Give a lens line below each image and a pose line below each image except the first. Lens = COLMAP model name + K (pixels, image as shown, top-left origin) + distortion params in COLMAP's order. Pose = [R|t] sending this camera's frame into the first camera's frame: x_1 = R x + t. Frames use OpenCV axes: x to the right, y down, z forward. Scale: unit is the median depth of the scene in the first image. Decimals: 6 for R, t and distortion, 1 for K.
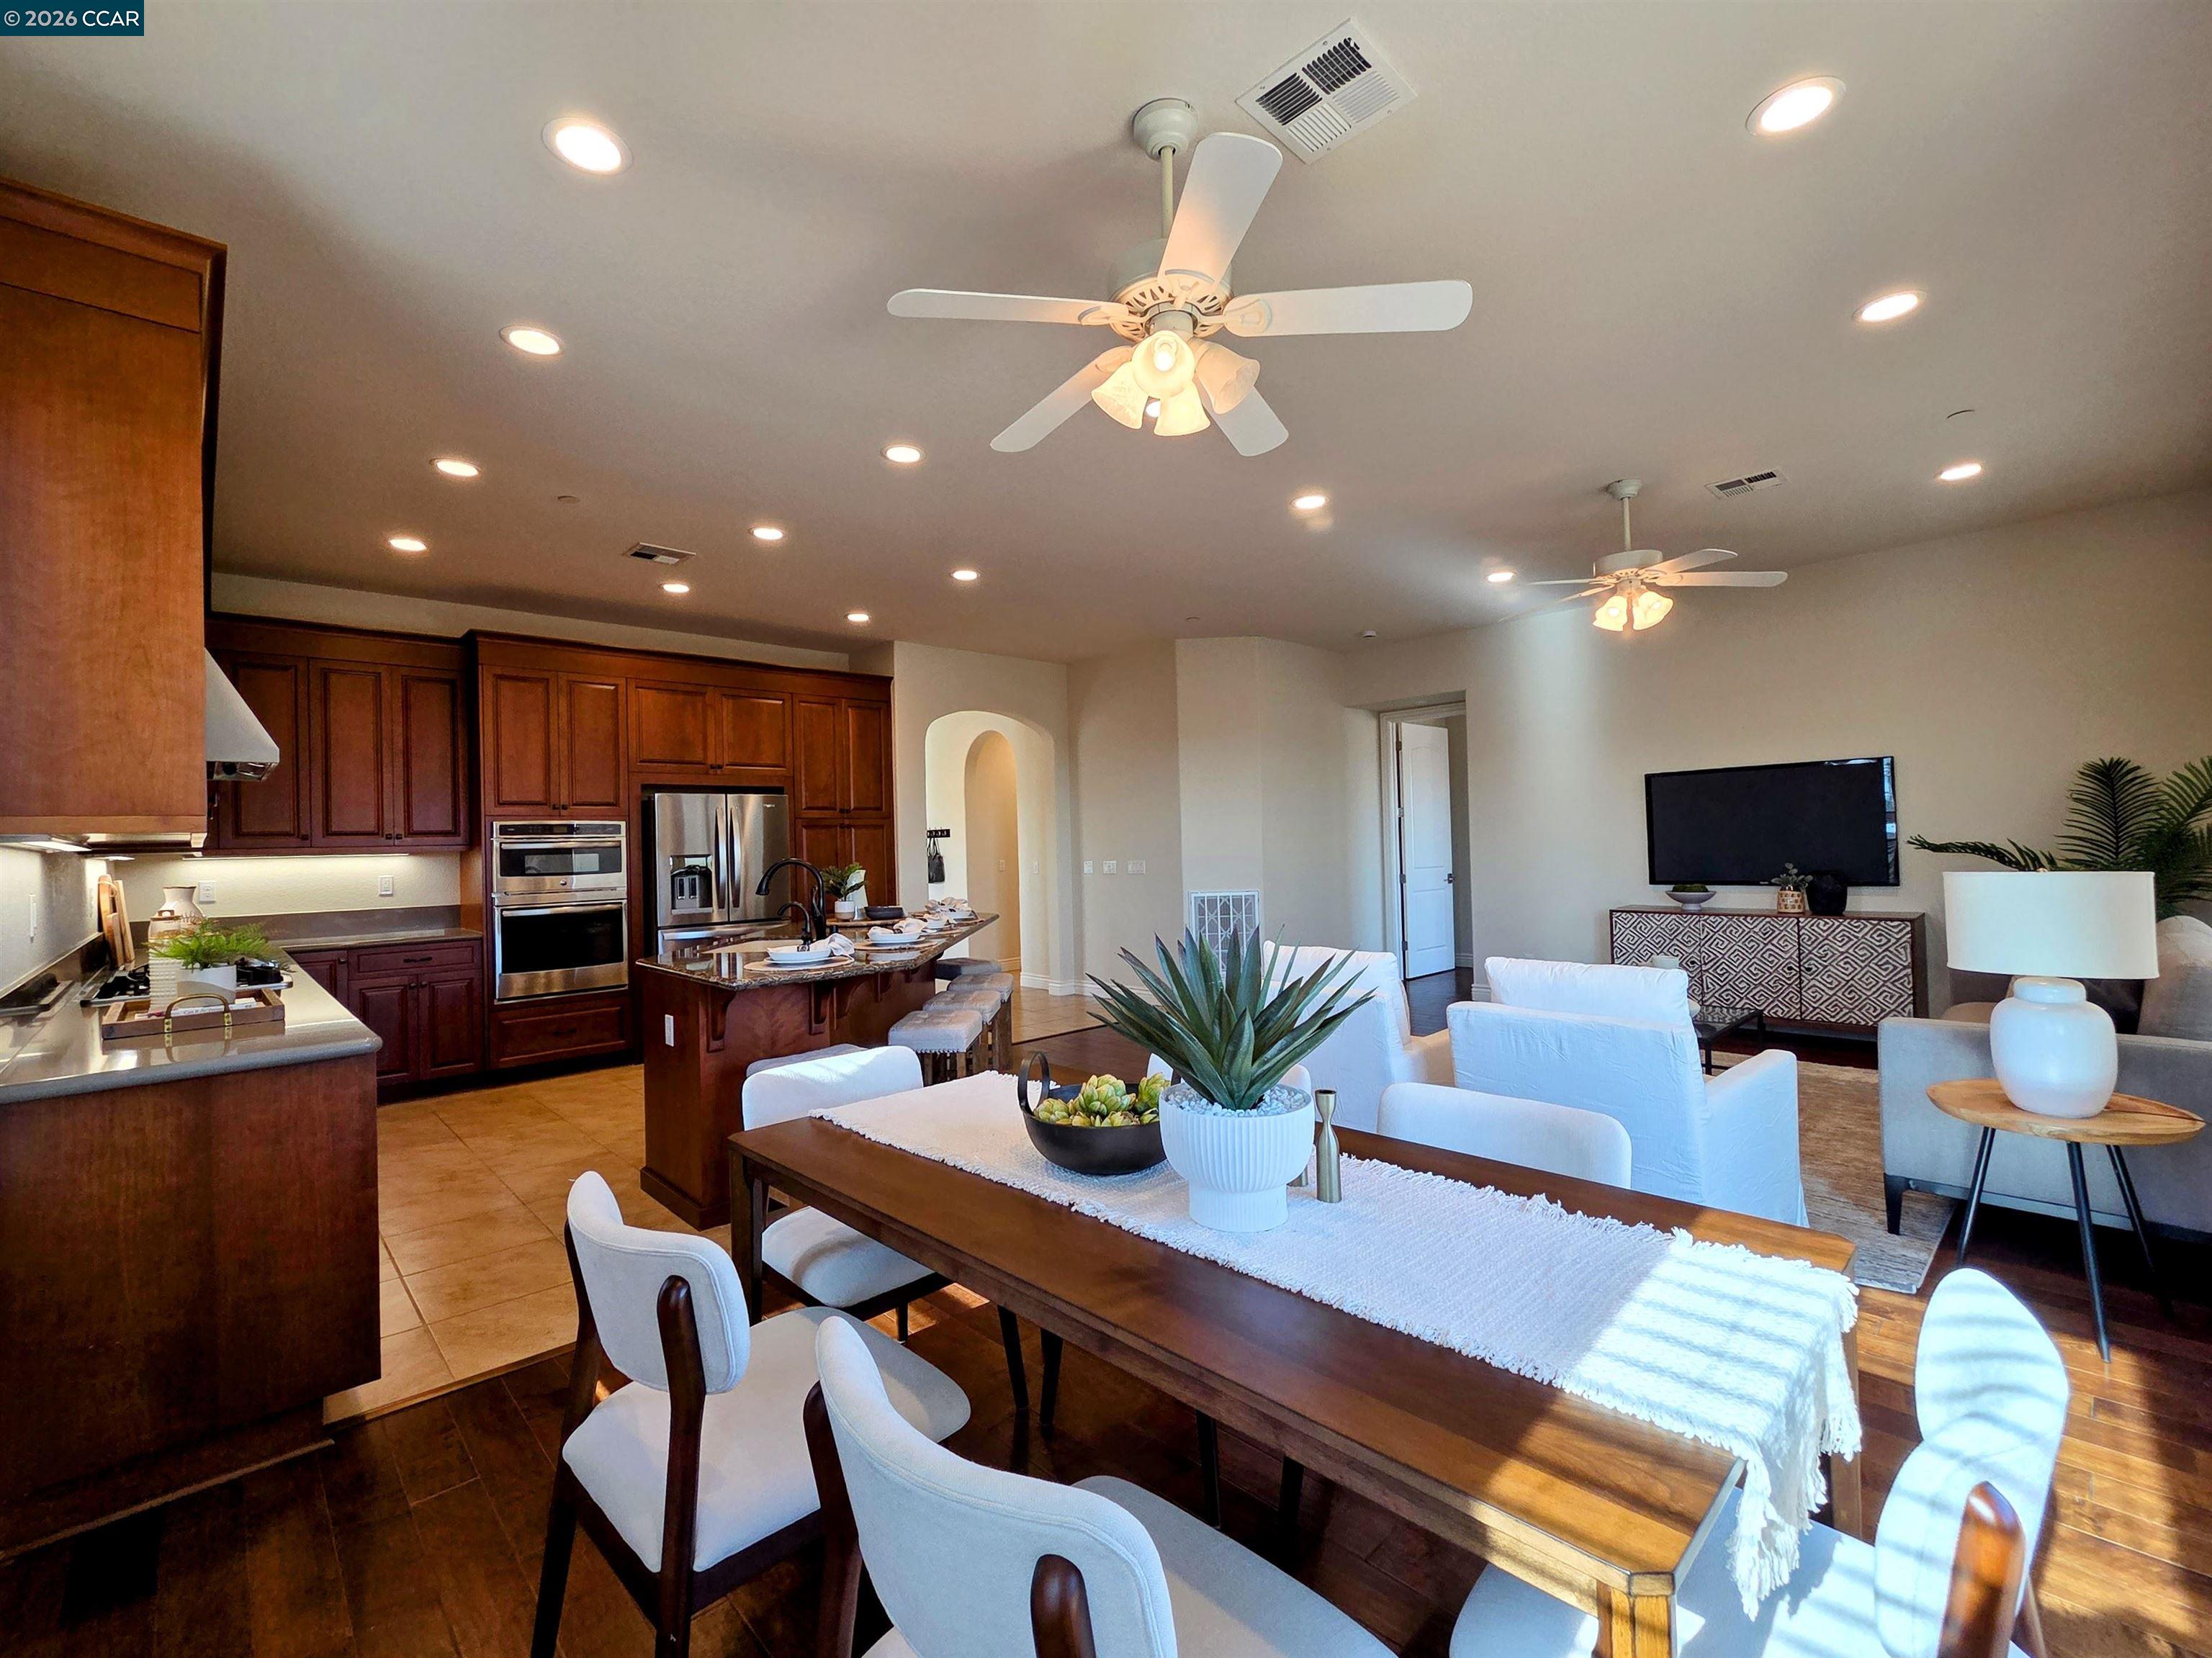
lens RADIAL K [[908.9, 0, 1089.5], [0, 908.9, 832.0], [0, 0, 1]] dist [-0.000427, 0.000381]
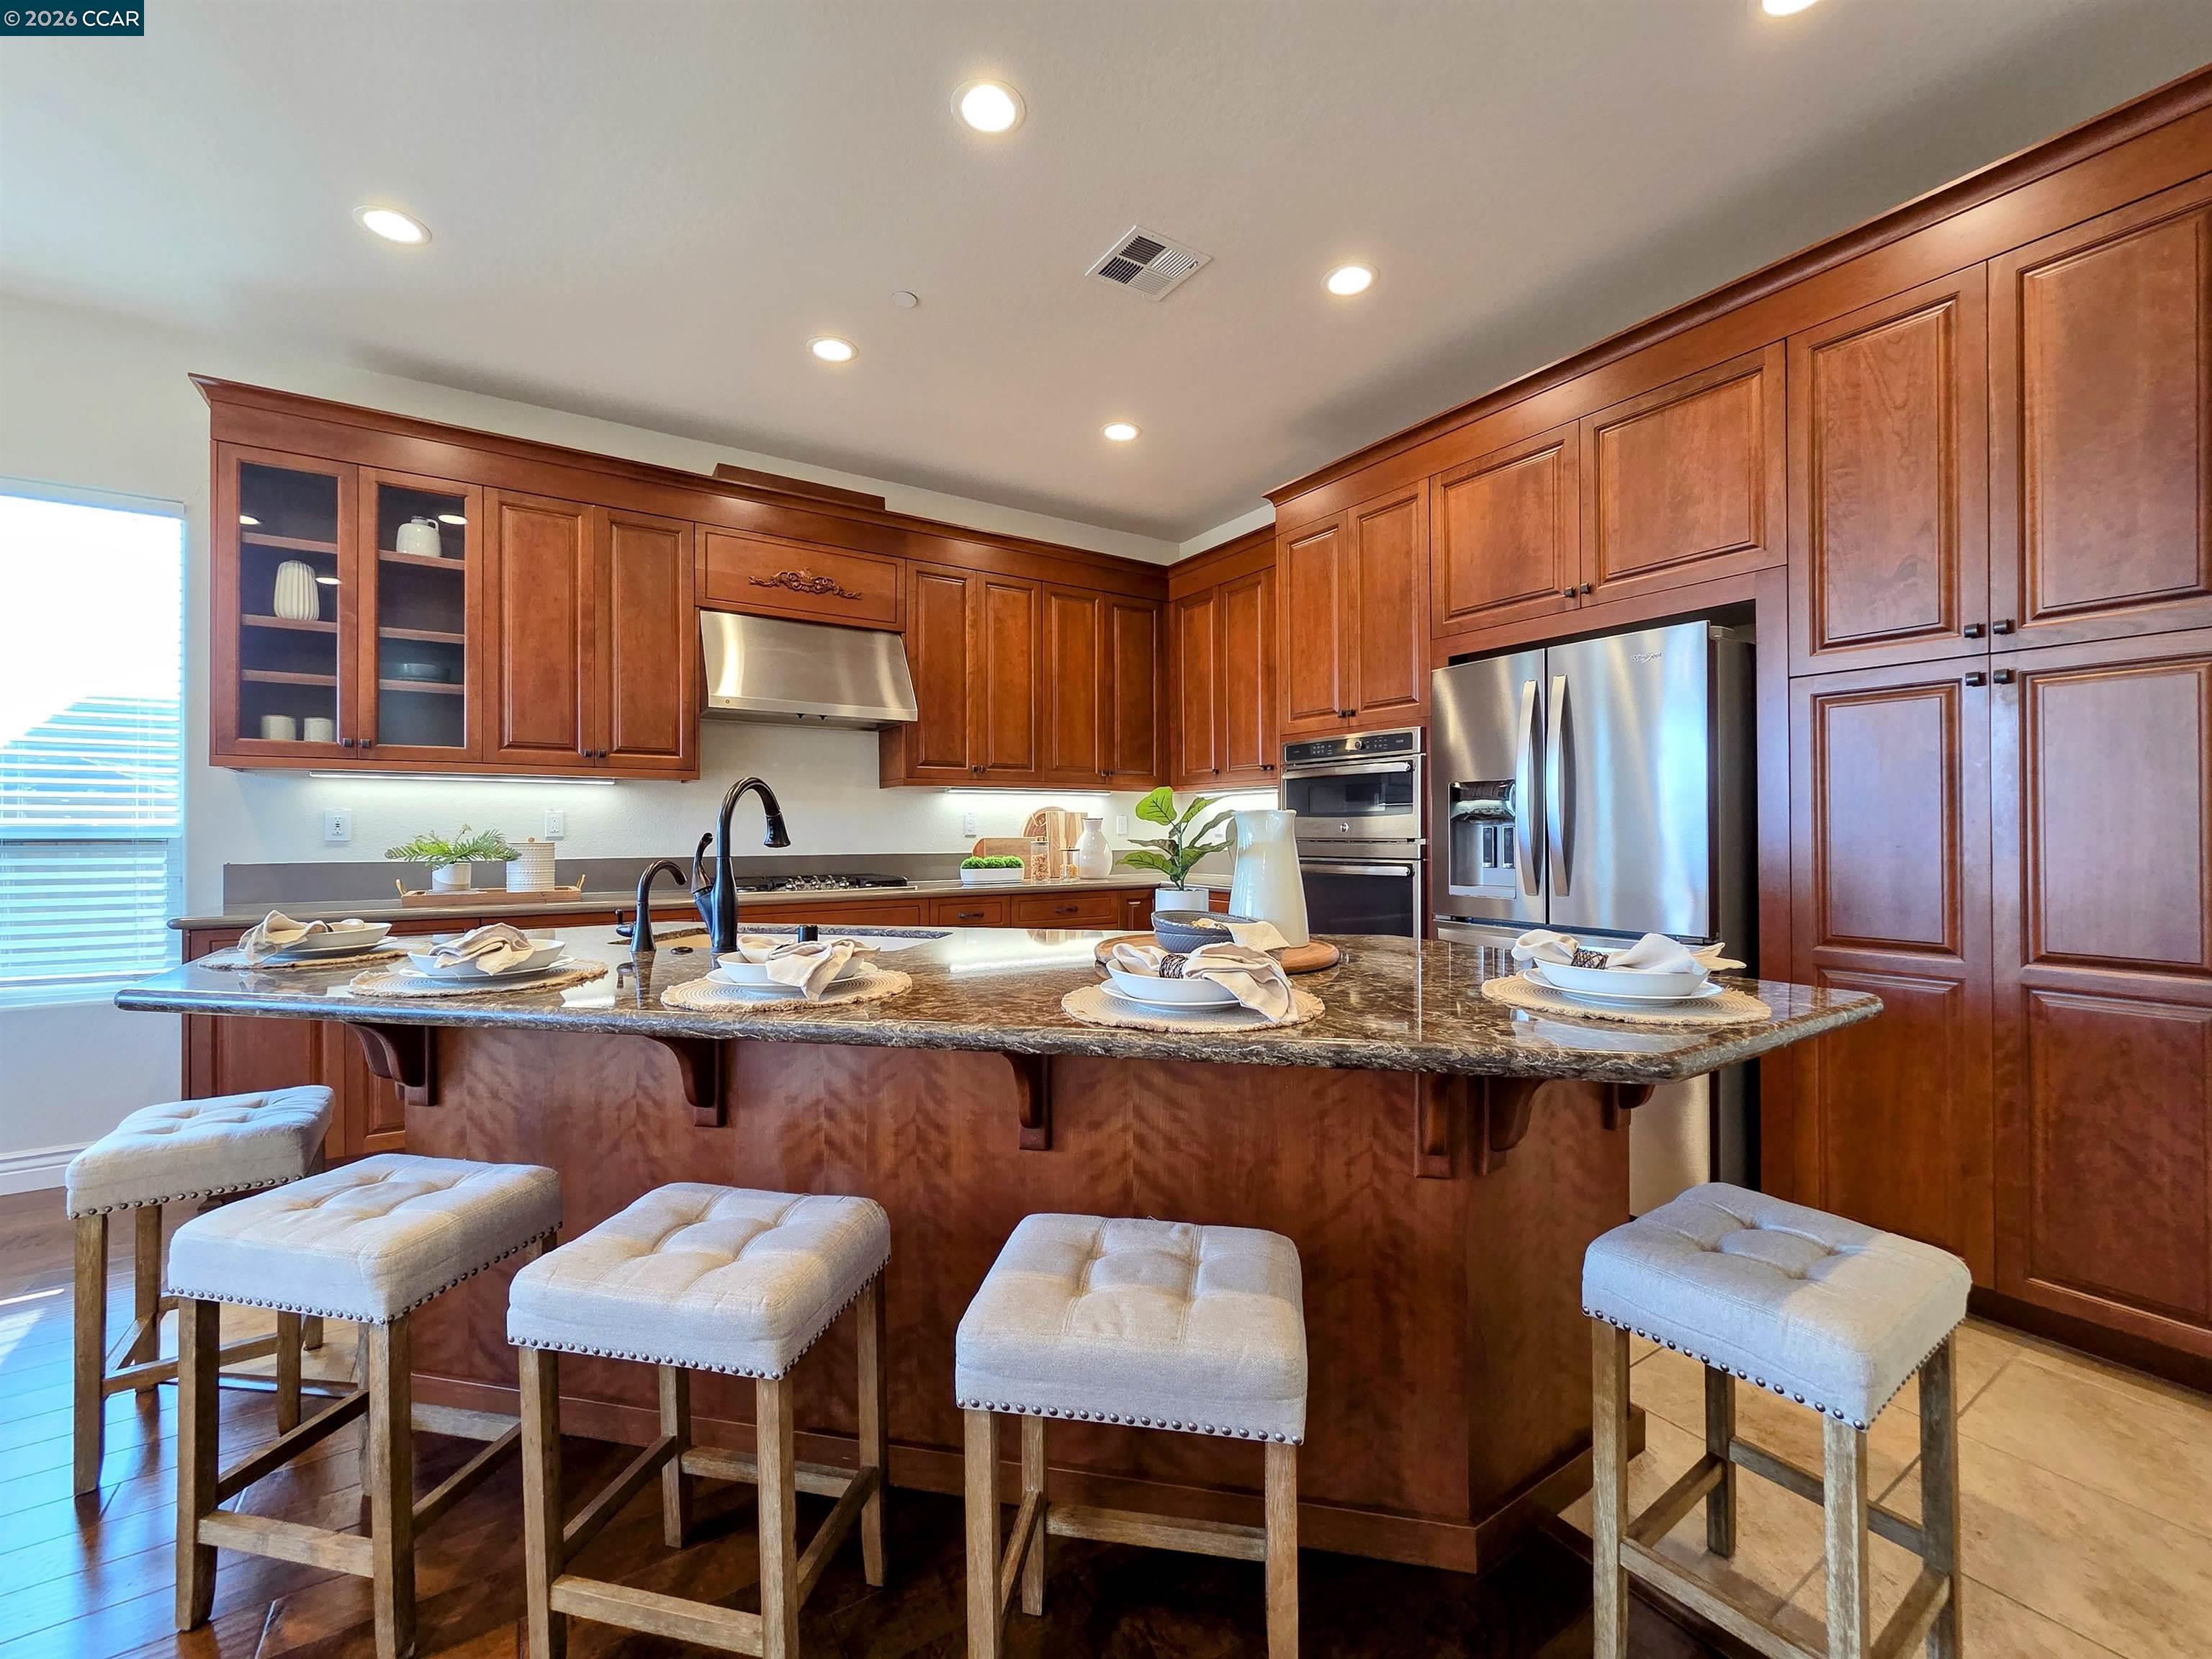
lens RADIAL K [[909.0, 0, 1103.9], [0, 909.0, 824.9], [0, 0, 1]] dist [-0.000427, 0.000381]
pose [[-0.173986, 0.022266, -0.984496, 0.097098], [0.023557, 0.999552, 0.018443, 0.035533], [0.984466, -0.019983, -0.174432, 0.903891]]
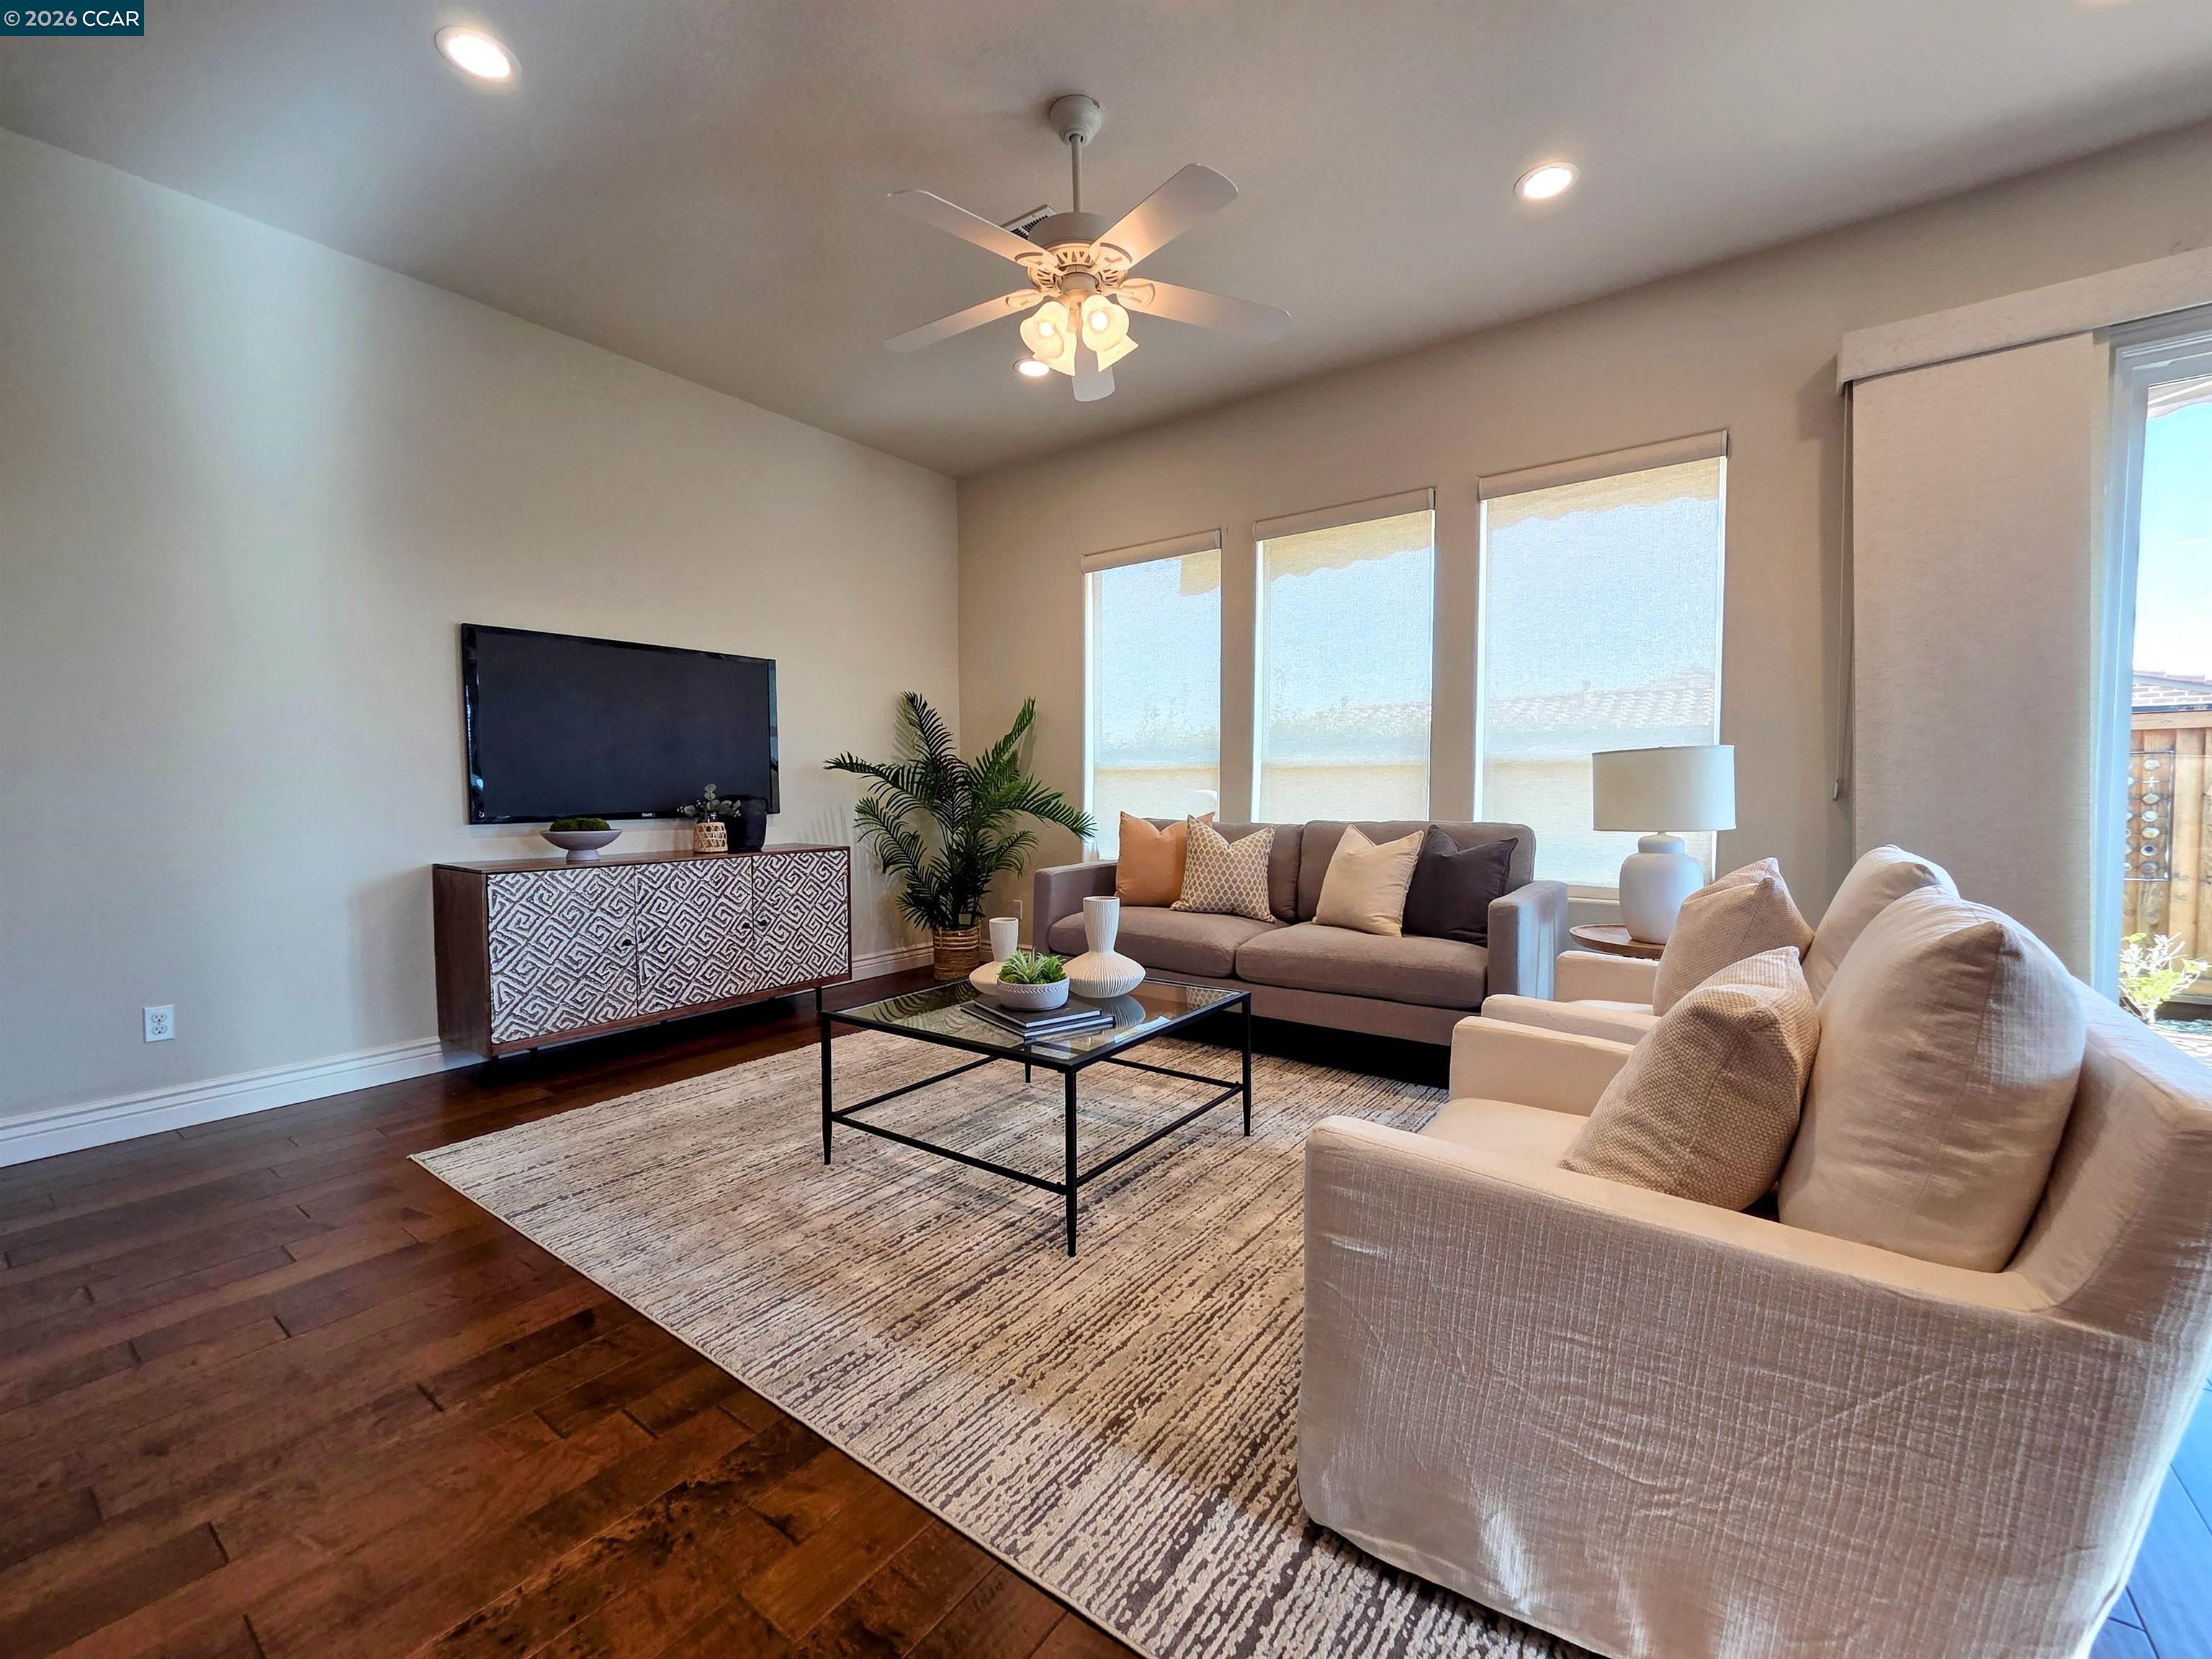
lens RADIAL K [[909.0, 0, 1097.9], [0, 909.0, 825.0], [0, 0, 1]] dist [-0.000427, 0.000381]
pose [[-0.184818, -0.008569, 0.982735, -0.004141], [-0.004631, 0.999958, 0.007849, 0.057322], [-0.982762, -0.003101, -0.184850, 0.801517]]
